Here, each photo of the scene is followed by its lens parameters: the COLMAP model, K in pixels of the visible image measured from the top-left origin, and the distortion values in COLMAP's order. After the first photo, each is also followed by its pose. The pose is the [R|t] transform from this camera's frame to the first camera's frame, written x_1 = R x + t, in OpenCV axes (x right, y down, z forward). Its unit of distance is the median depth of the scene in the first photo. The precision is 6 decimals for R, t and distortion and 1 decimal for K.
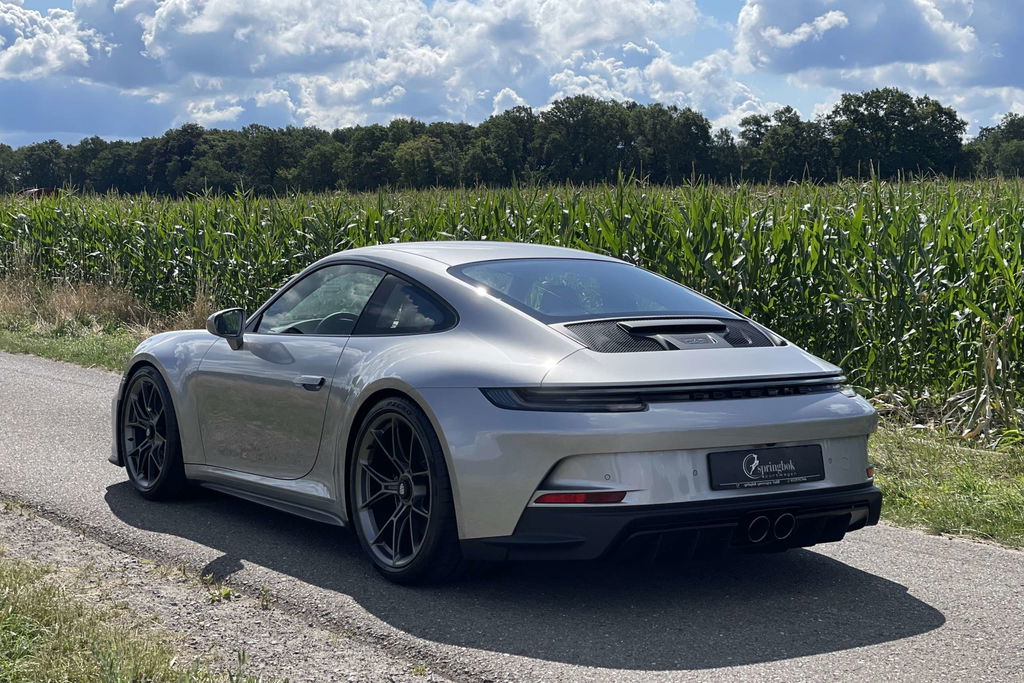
lens RADIAL K [[1546.7, 0, 512.0], [0, 1546.7, 341.5], [0, 0, 1]] dist [0.170786, 0.112921]
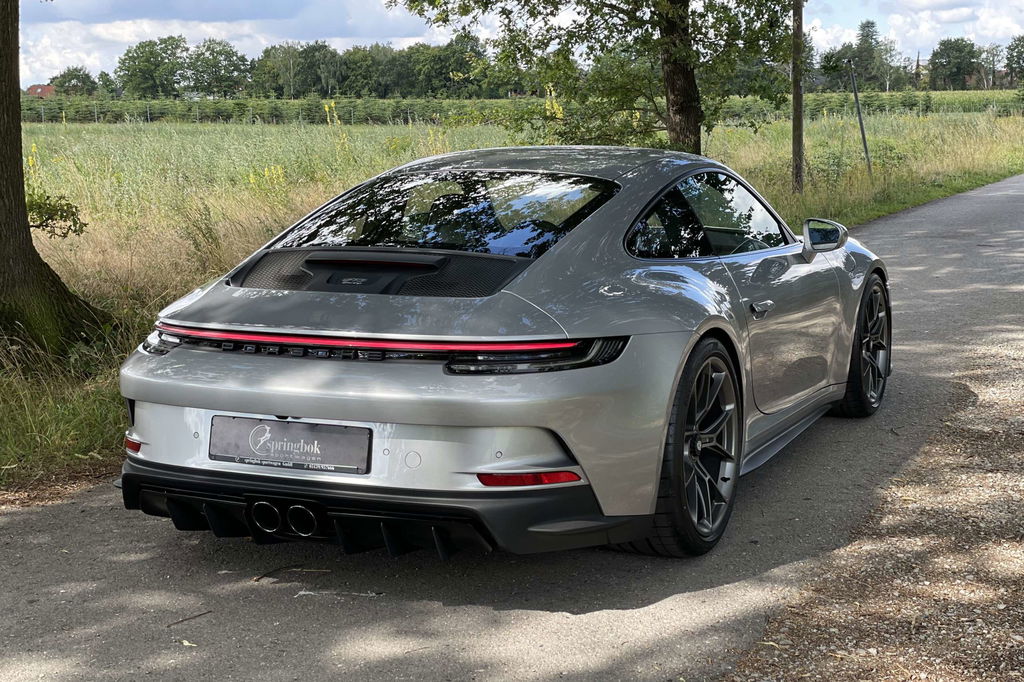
lens RADIAL K [[1546.7, 0, 512.0], [0, 1546.7, 341.0], [0, 0, 1]] dist [0.170786, 0.112921]
pose [[0.517346, 0.120058, -0.847313, 0.911045], [-0.026623, 0.991889, 0.124288, -0.076516], [0.855362, -0.041741, 0.516347, 0.693325]]
